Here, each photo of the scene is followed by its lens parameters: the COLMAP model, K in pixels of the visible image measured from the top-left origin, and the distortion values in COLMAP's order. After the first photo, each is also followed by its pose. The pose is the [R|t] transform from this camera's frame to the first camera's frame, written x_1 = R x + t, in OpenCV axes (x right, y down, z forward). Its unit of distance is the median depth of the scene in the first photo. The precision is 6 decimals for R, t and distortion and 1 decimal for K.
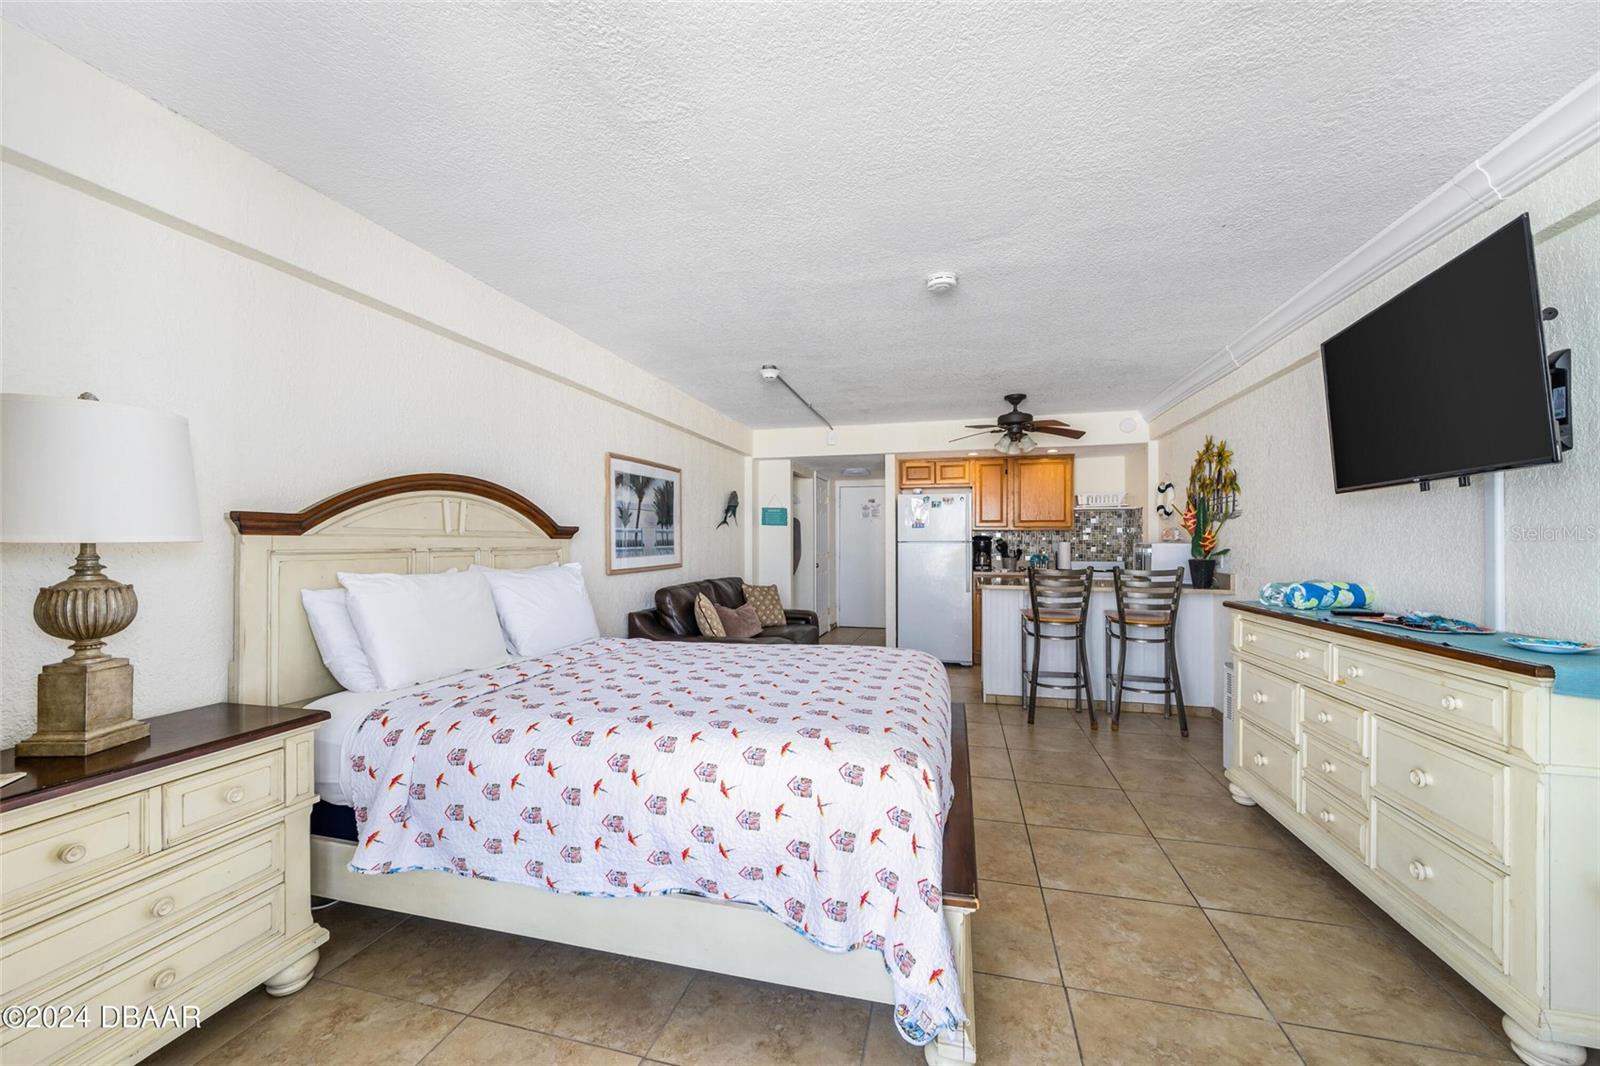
lens RADIAL K [[618.9, 0, 796.5], [0, 618.9, 546.9], [0, 0, 1]] dist [-0.002849, -0.000366]
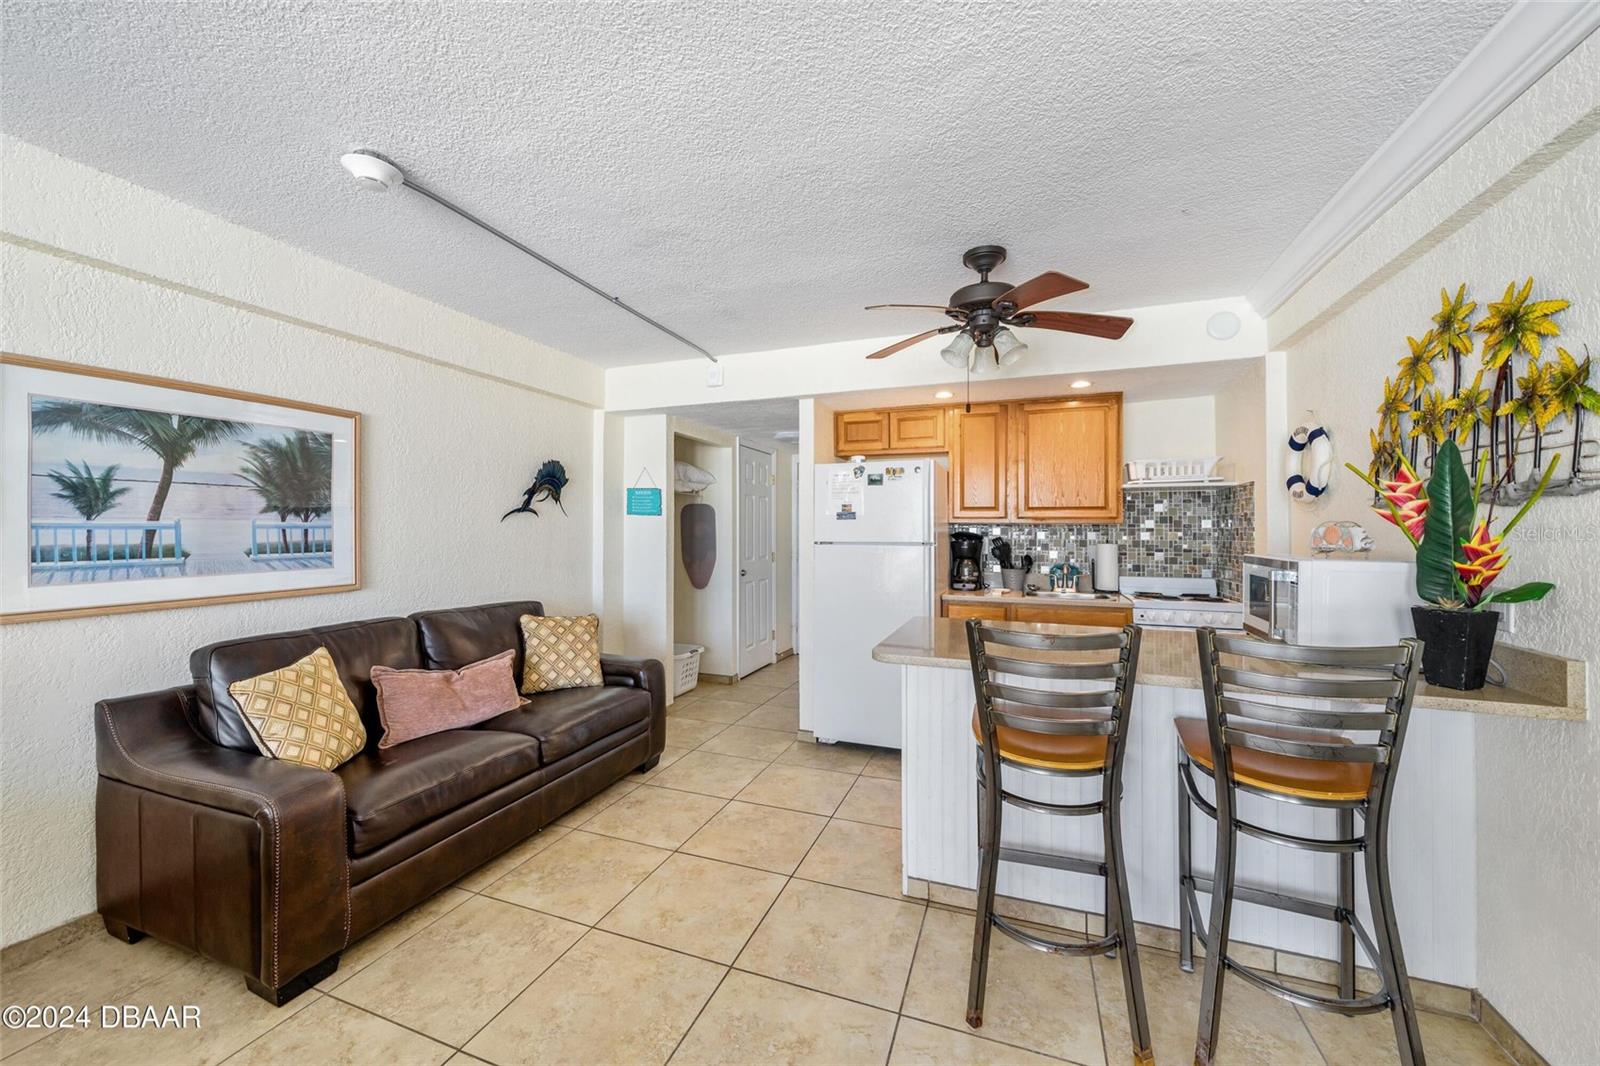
lens RADIAL K [[618.9, 0, 793.4], [0, 618.9, 530.5], [0, 0, 1]] dist [-0.002849, -0.000366]
pose [[0.995045, 0.003350, -0.099366, 0.233556], [-0.004360, 0.999941, -0.009949, -0.016007], [0.099327, 0.010333, 0.995001, 0.460929]]
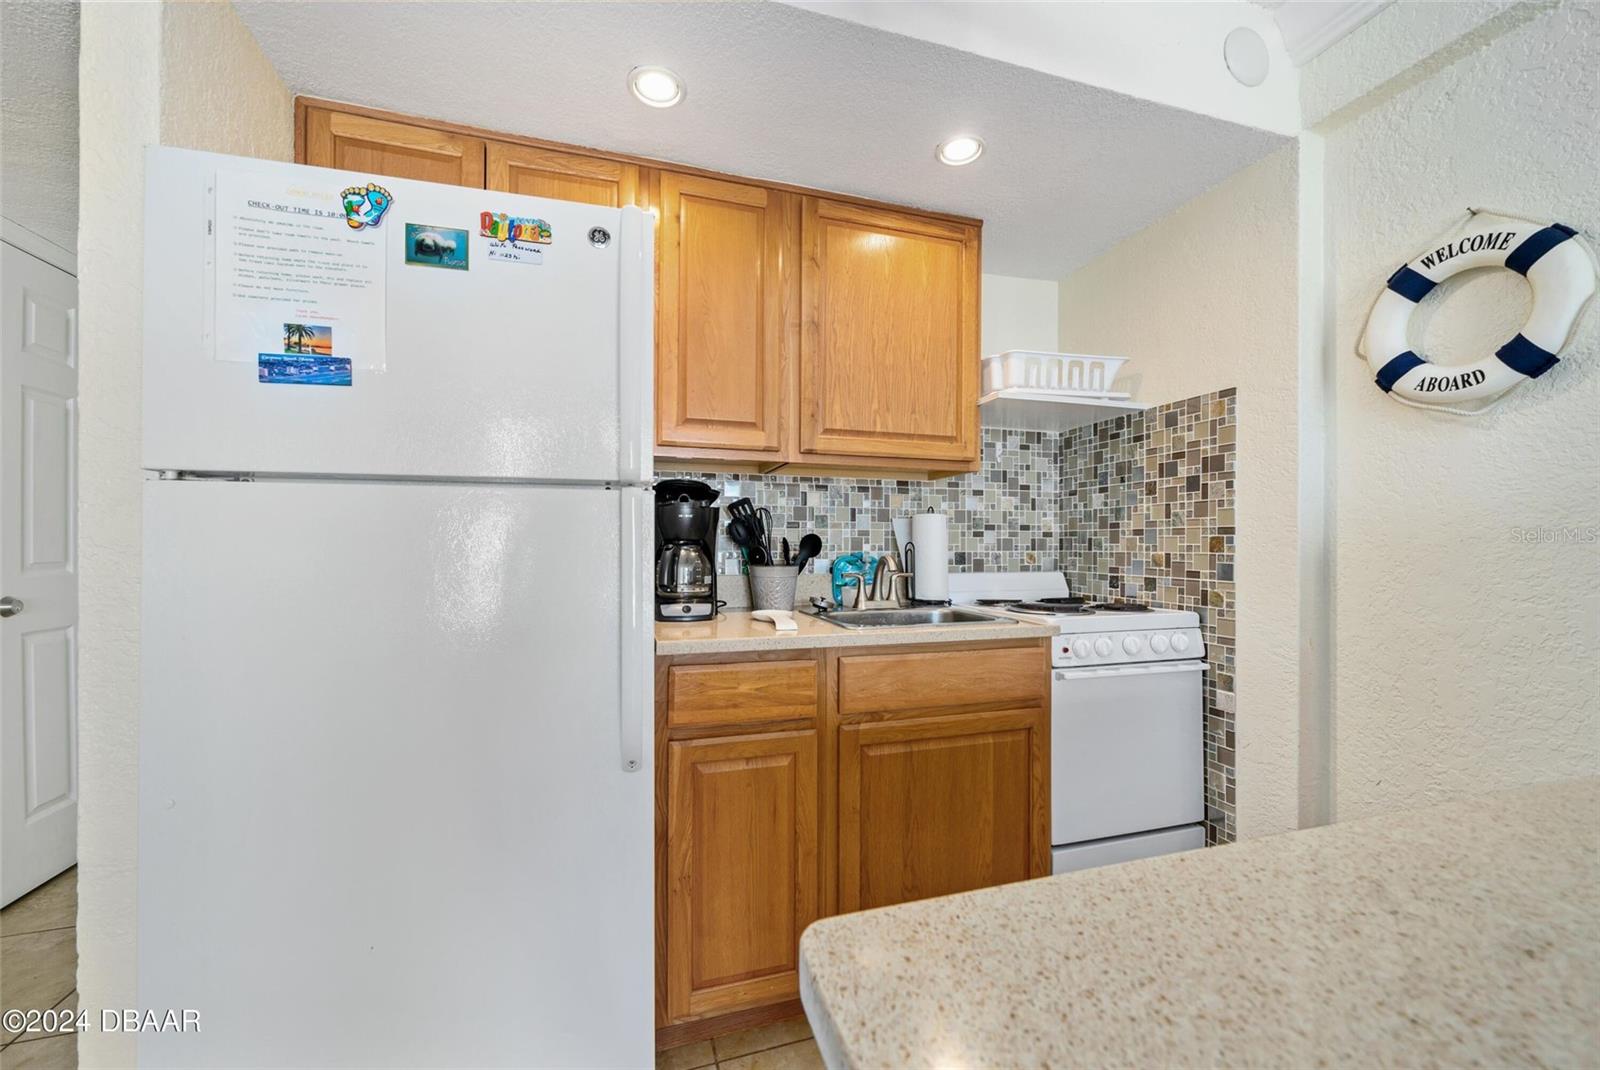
lens RADIAL K [[618.9, 0, 809.4], [0, 618.9, 541.3], [0, 0, 1]] dist [-0.002849, -0.000366]
pose [[0.841440, 0.002044, 0.540347, 0.248936], [0.003578, 0.999950, -0.009355, 0.010848], [-0.540339, 0.009805, 0.841391, 0.918853]]
